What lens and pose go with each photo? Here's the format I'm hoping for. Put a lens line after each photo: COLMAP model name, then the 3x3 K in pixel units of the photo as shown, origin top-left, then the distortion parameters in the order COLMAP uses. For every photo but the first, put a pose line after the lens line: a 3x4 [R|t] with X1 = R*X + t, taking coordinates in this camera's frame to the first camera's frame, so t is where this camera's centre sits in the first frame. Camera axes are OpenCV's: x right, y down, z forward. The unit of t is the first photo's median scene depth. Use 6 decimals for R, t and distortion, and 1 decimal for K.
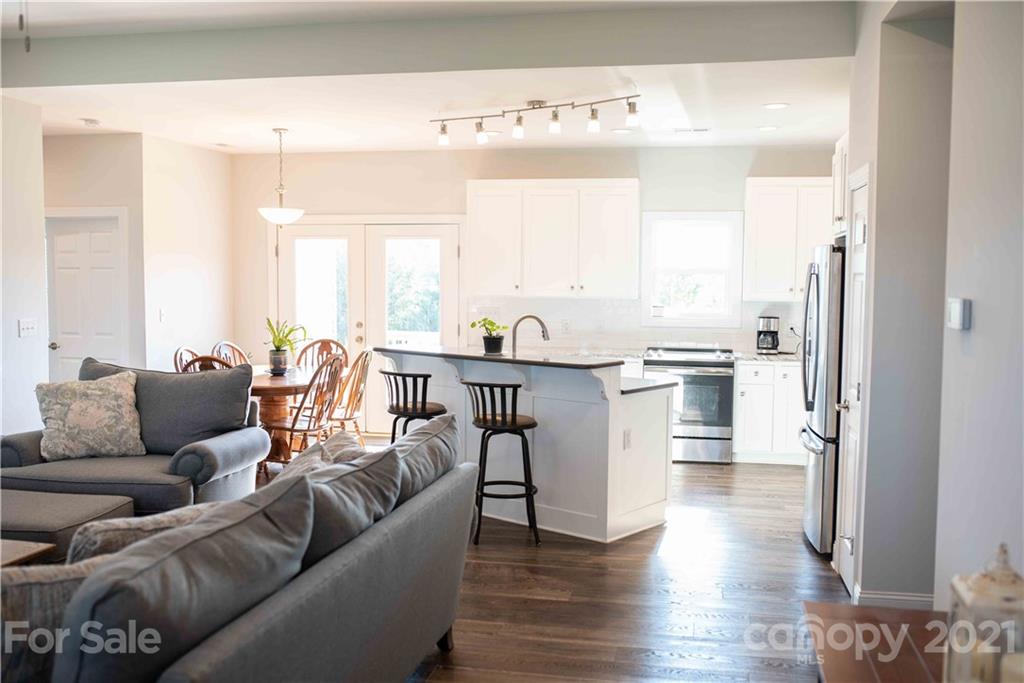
lens RADIAL K [[983.8, 0, 513.1], [0, 983.8, 344.6], [0, 0, 1]] dist [-0.026003, 0.000000]
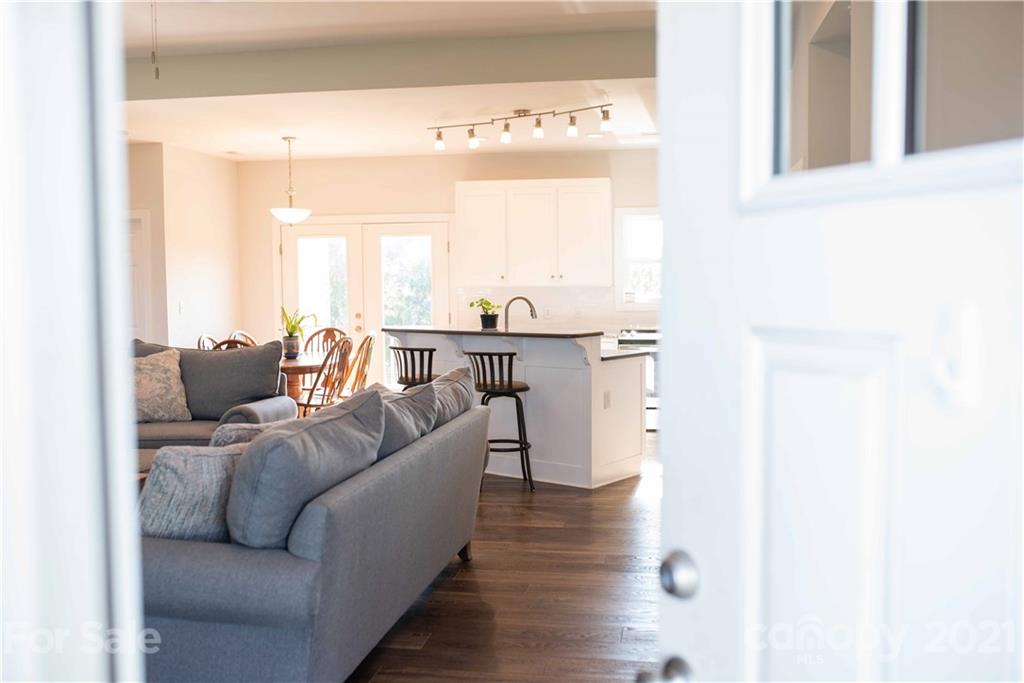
lens RADIAL K [[983.8, 0, 511.9], [0, 983.8, 340.1], [0, 0, 1]] dist [-0.026003, 0.000000]
pose [[0.999373, -0.019311, 0.029669, -0.028884], [0.019646, 0.999746, -0.011035, 0.035724], [-0.029448, 0.011611, 0.999499, -0.154380]]
